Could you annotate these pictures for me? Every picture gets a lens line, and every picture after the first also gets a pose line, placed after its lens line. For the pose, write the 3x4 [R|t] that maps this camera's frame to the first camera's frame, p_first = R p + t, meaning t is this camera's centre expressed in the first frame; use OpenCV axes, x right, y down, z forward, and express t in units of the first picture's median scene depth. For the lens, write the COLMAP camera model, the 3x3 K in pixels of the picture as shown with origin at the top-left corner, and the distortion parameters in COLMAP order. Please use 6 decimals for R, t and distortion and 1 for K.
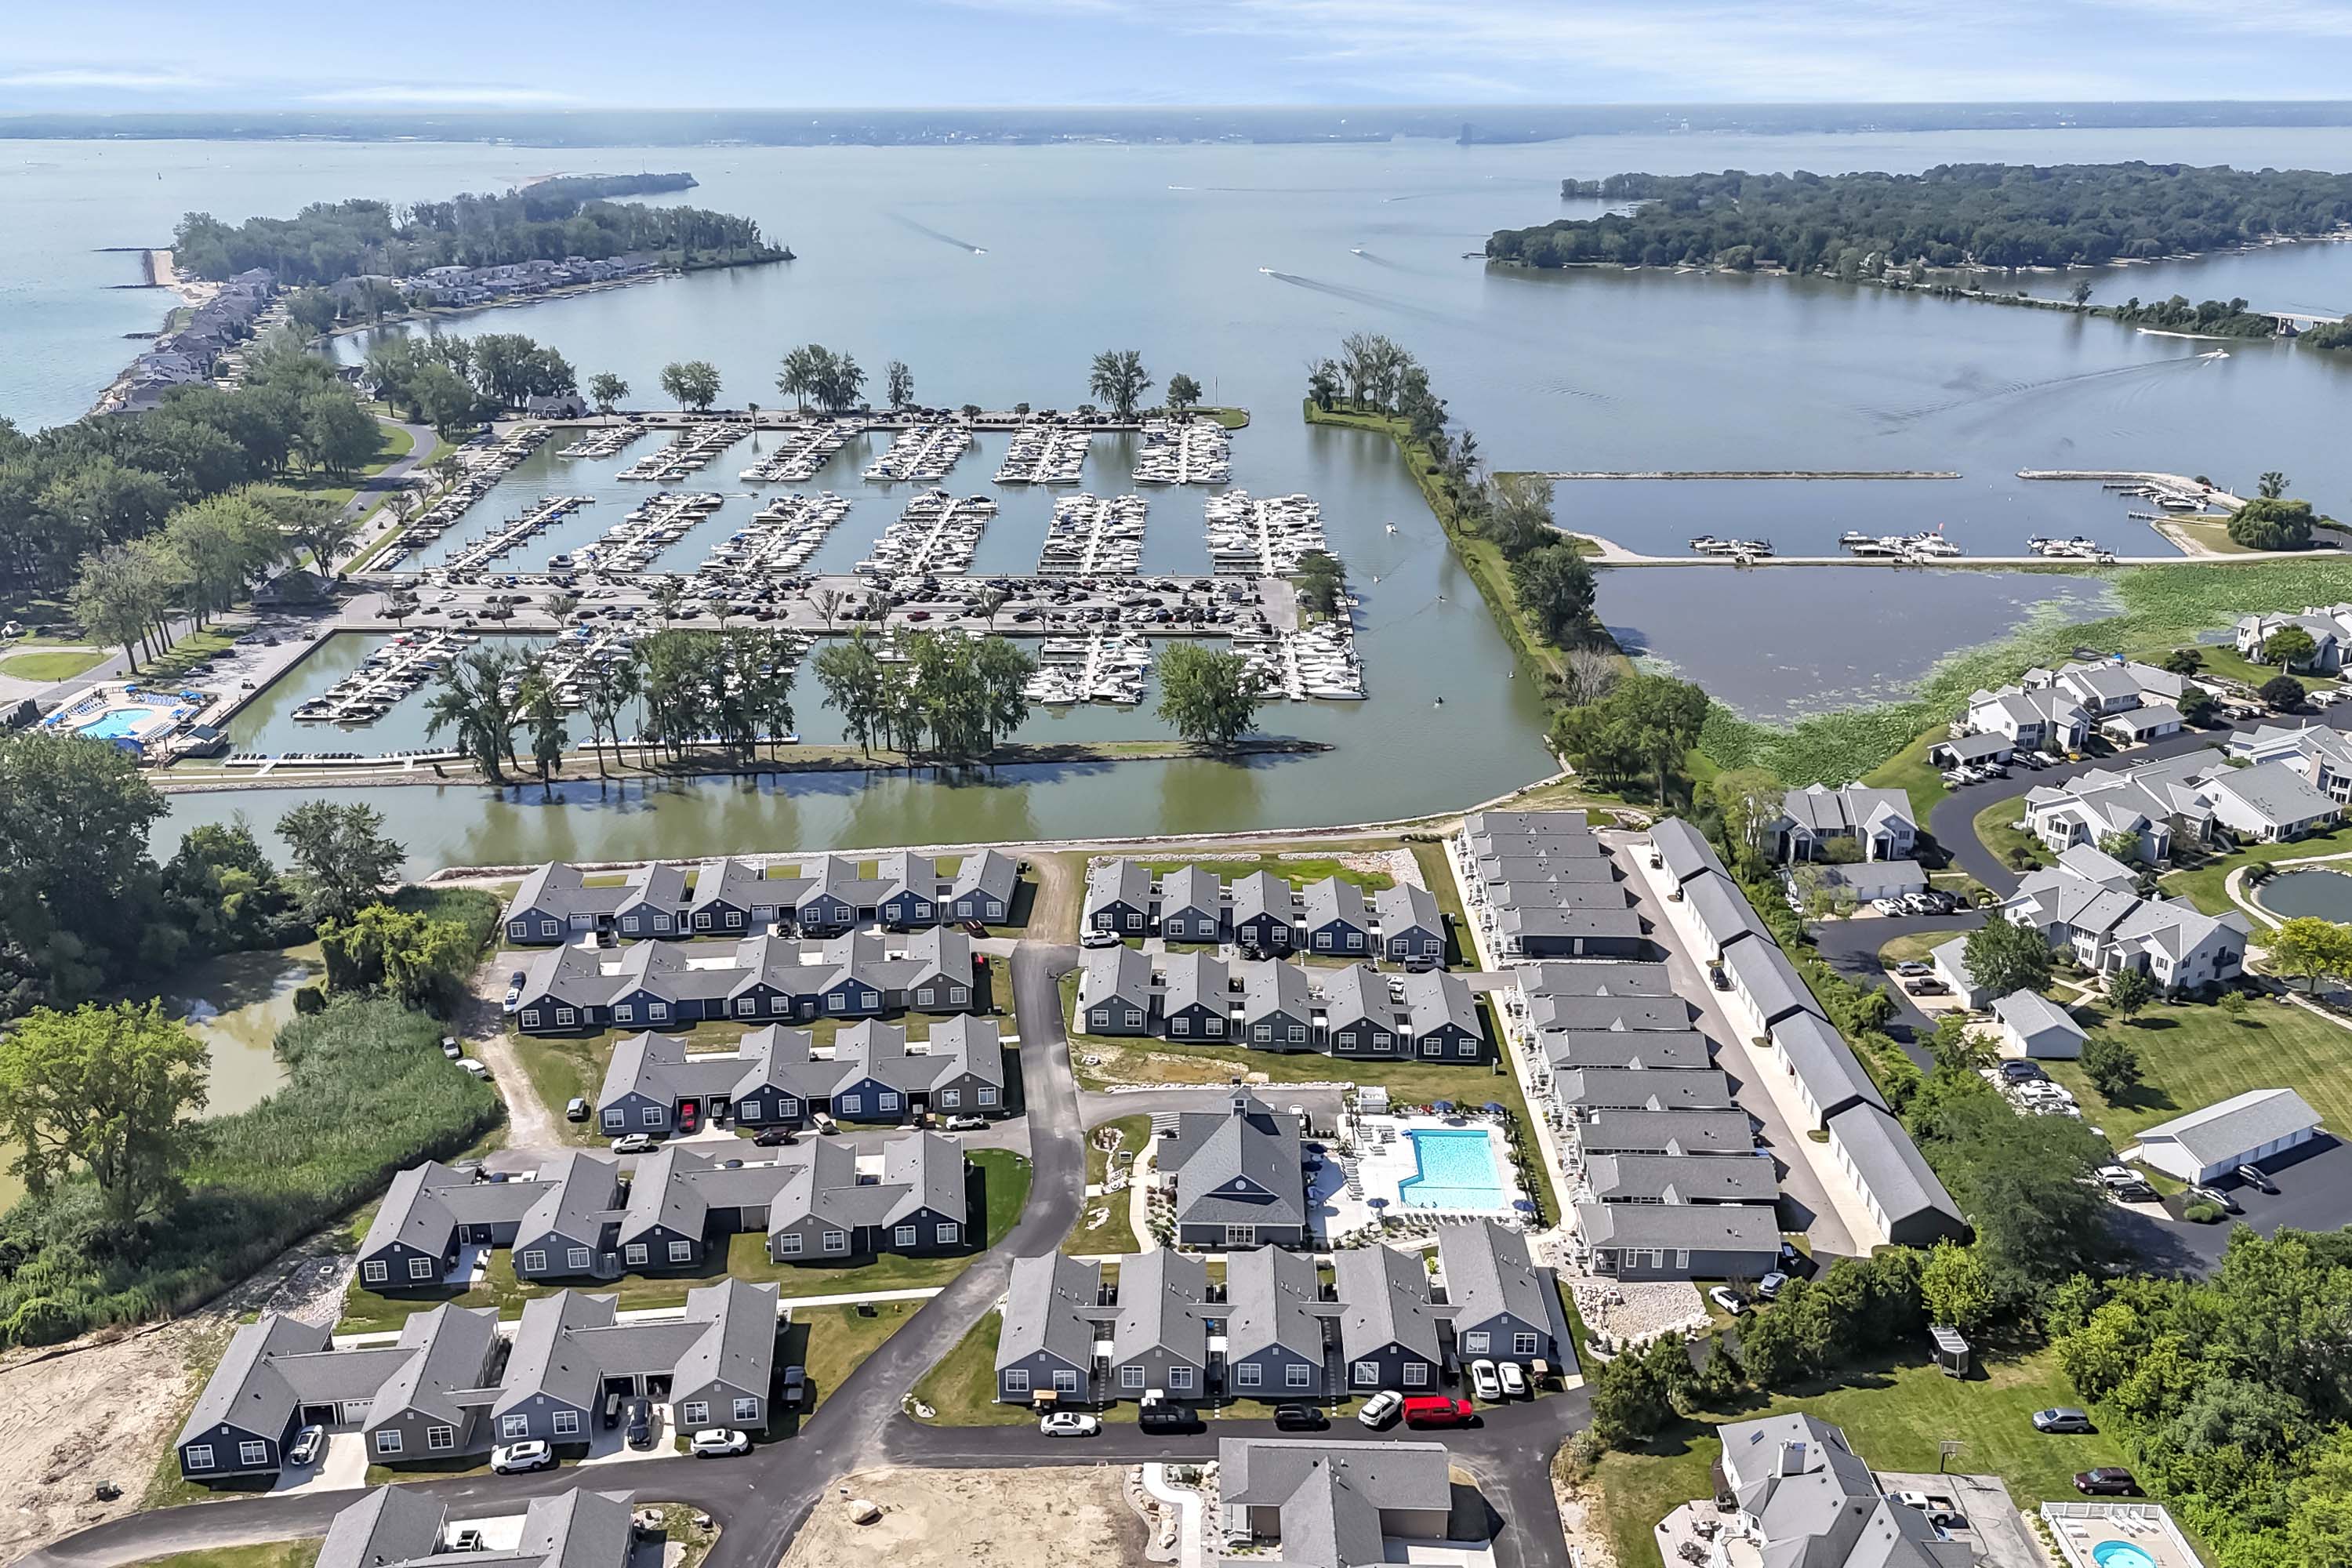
lens RADIAL K [[2022.4, 0, 1140.2], [0, 2022.4, 773.5], [0, 0, 1]] dist [0.095726, -0.122732]
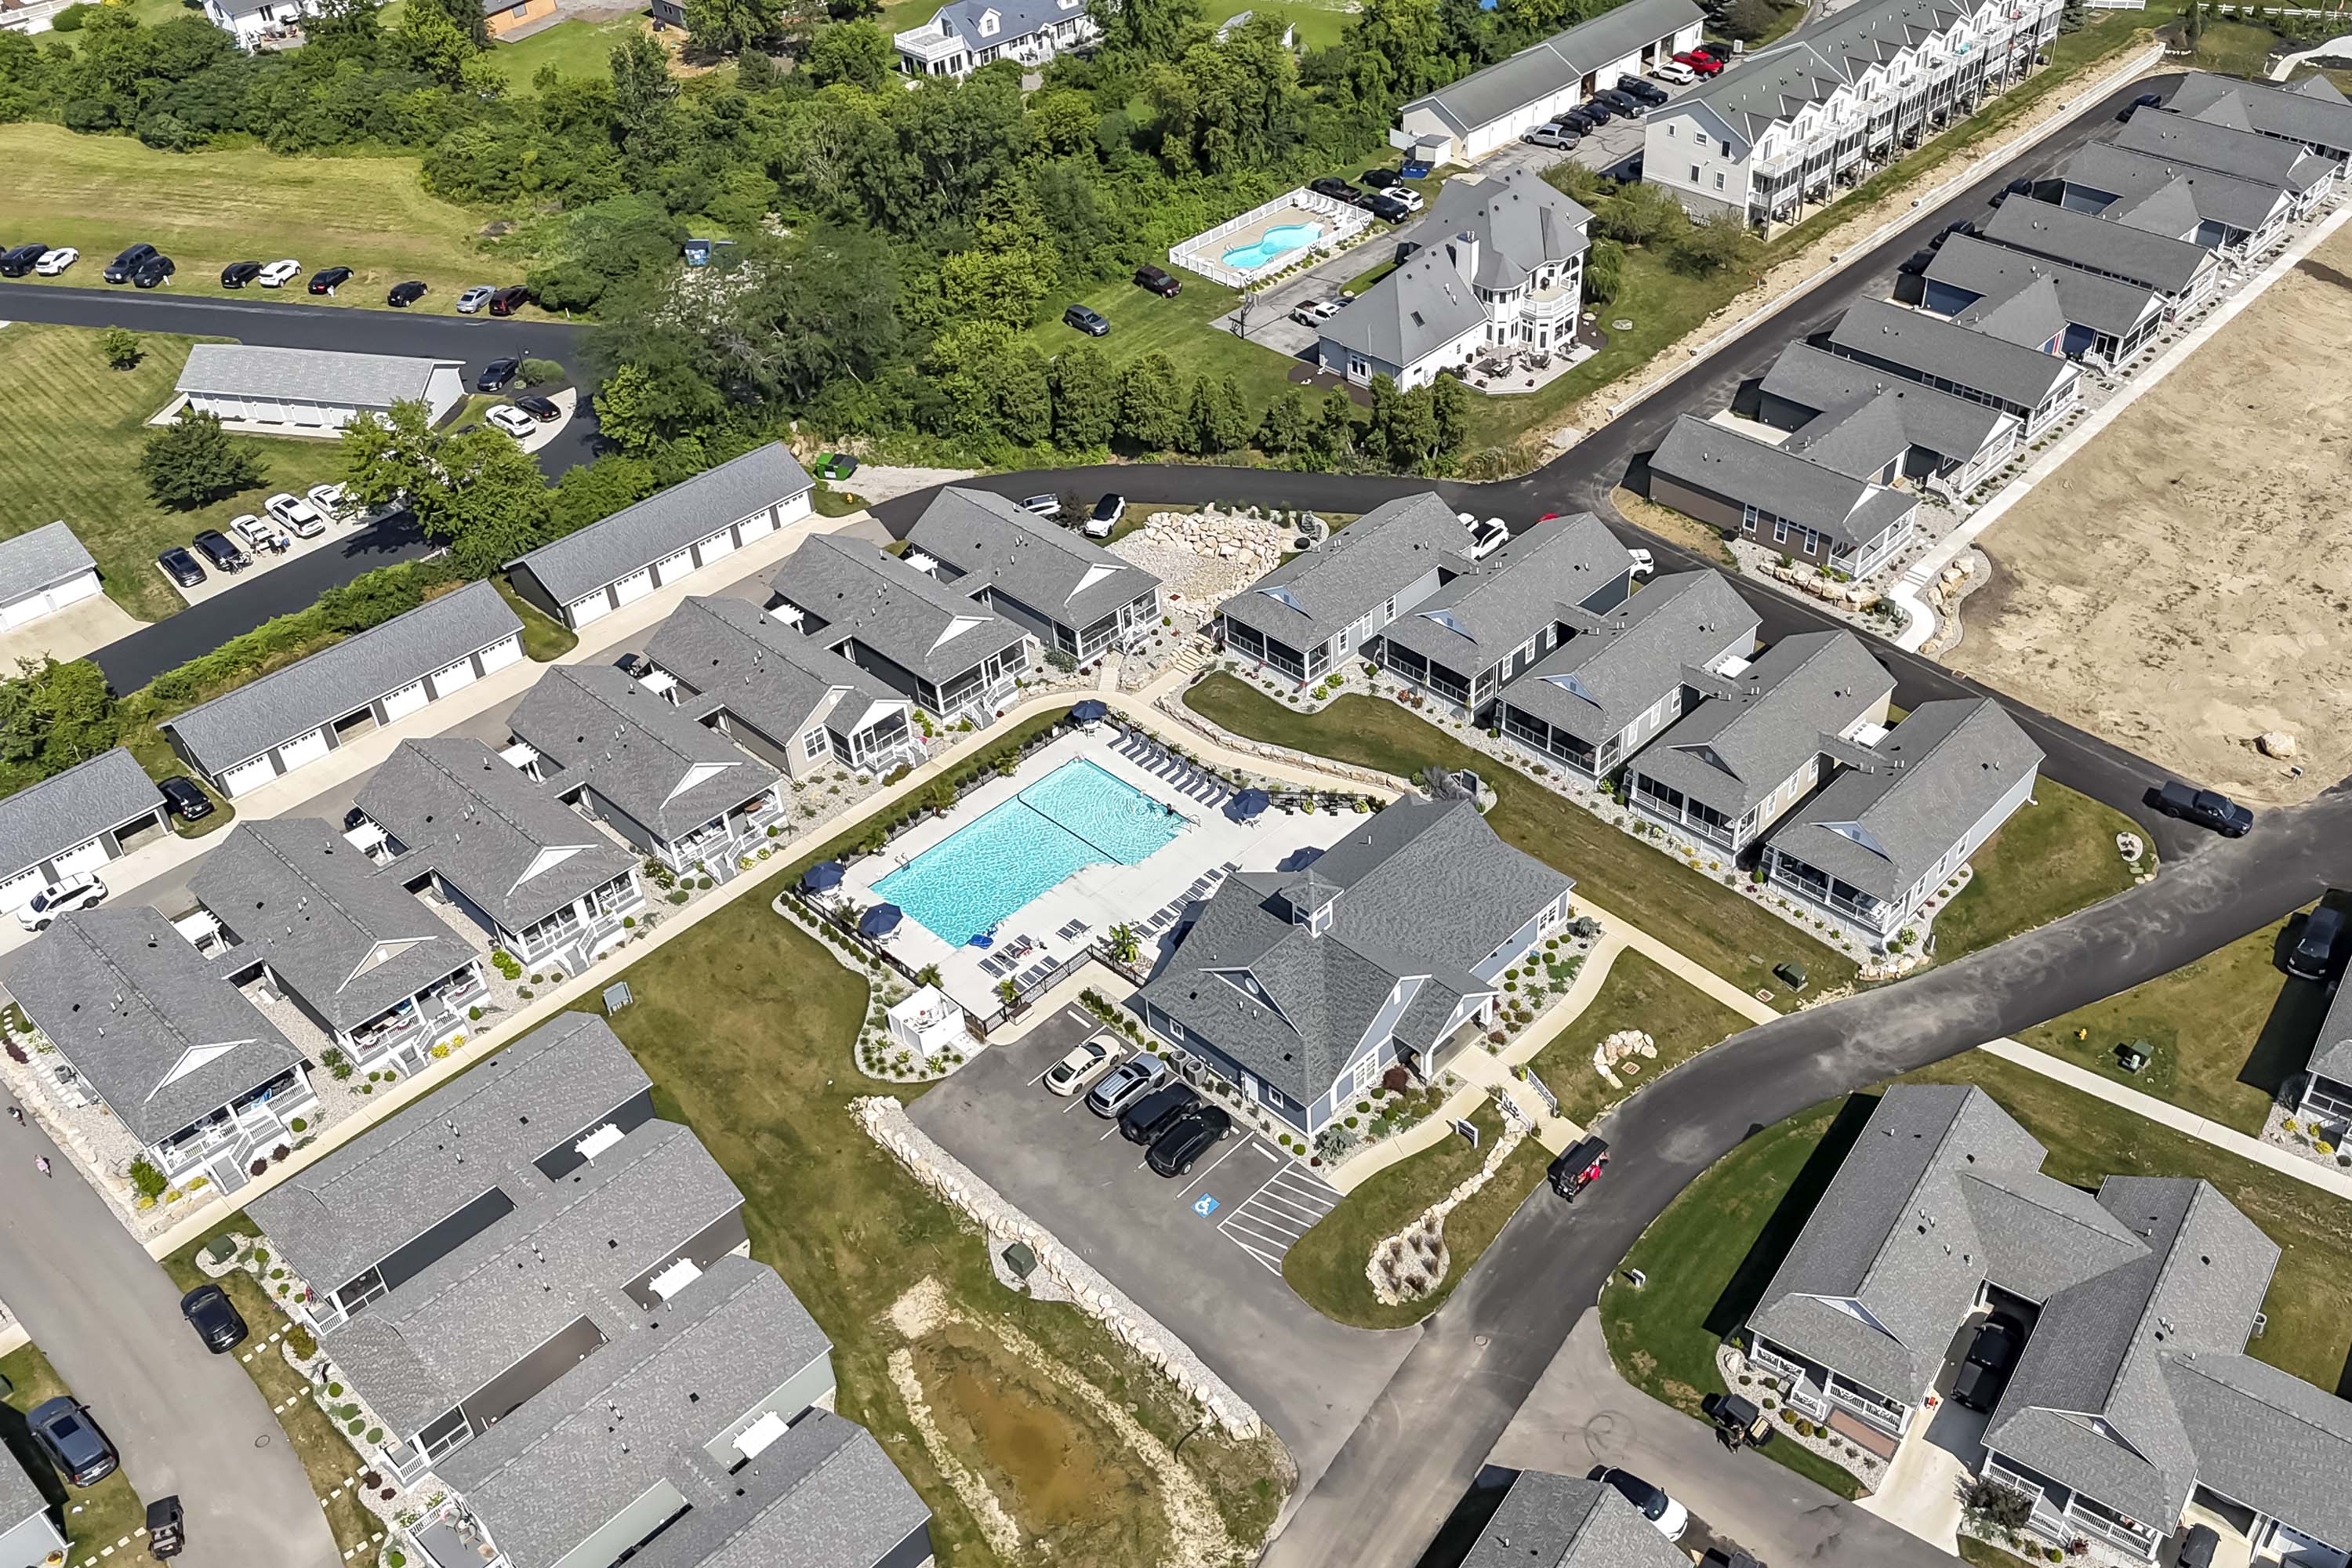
lens RADIAL K [[2047.6, 0, 1296.3], [0, 2047.6, 784.4], [0, 0, 1]] dist [0.087042, -0.080086]
pose [[-0.758551, -0.396589, 0.517028, -0.140592], [0.221730, 0.589011, 0.777112, -0.178873], [-0.612729, 0.704119, -0.358859, 0.804609]]
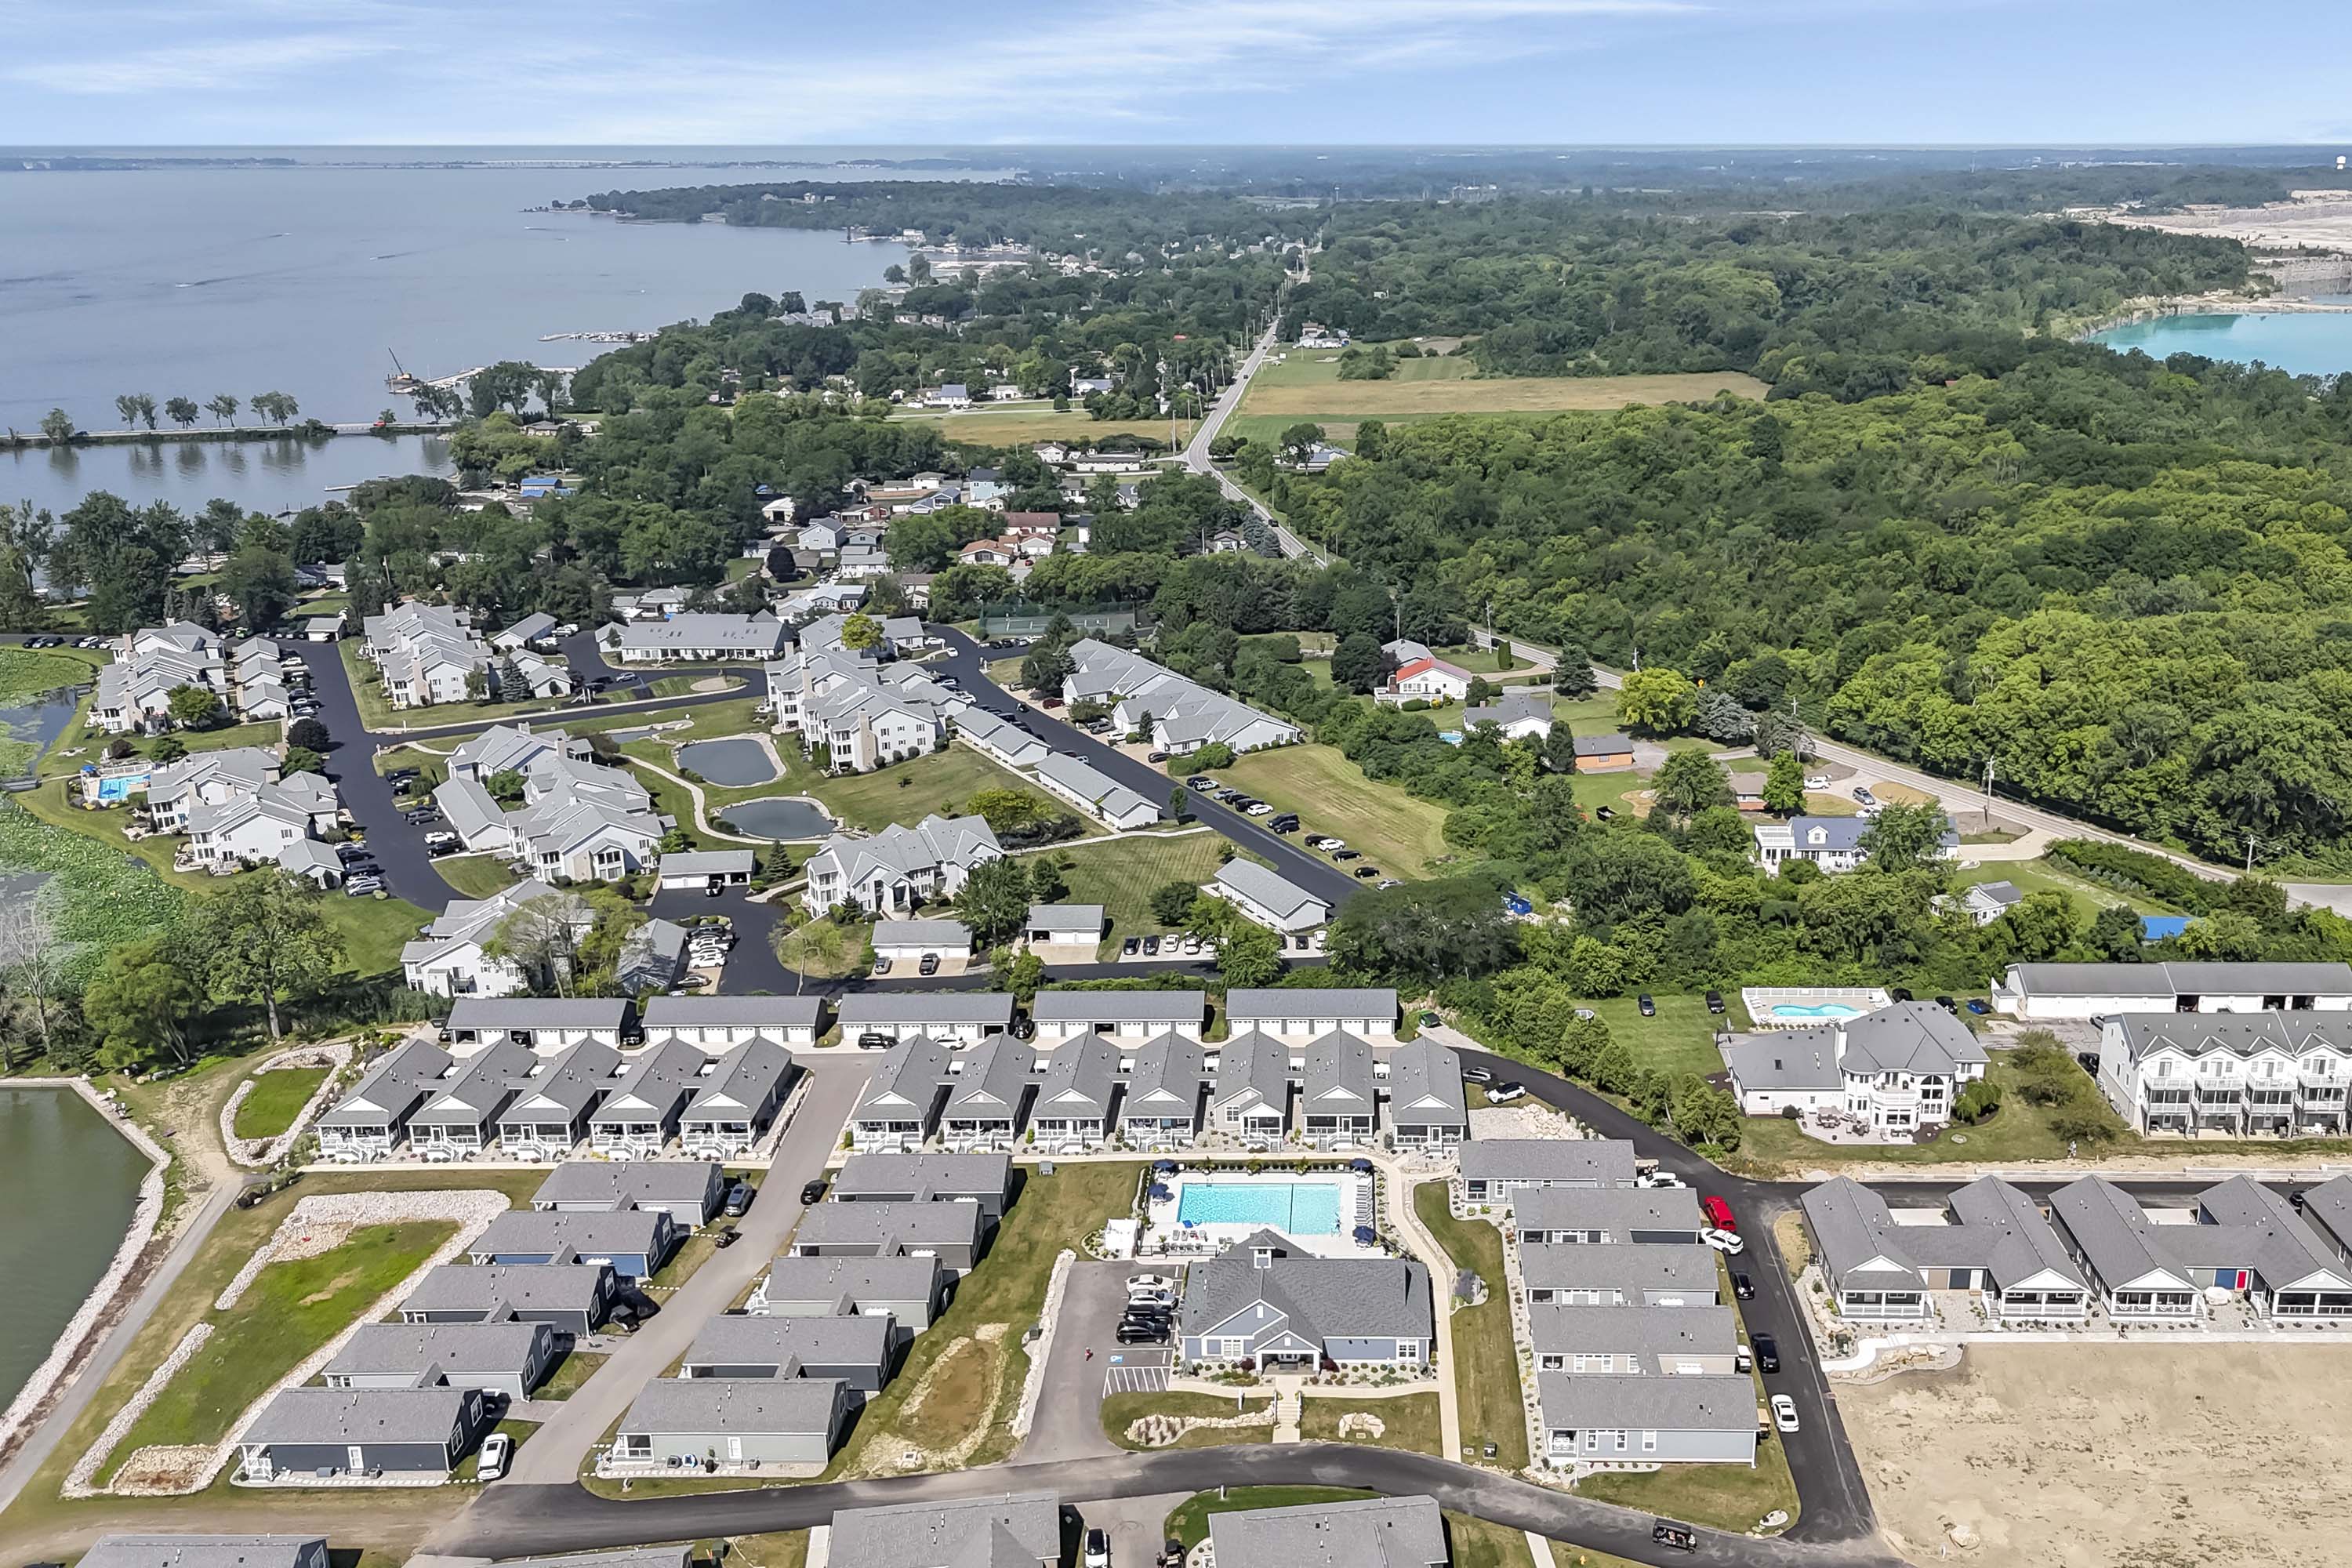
lens RADIAL K [[1998.6, 0, 1309.7], [0, 1998.6, 817.5], [0, 0, 1]] dist [0.088791, -0.103746]
pose [[-0.009482, -0.315989, 0.948716, -0.504527], [0.315784, 0.899261, 0.302673, -0.187198], [-0.948784, 0.302460, 0.091257, 0.580409]]
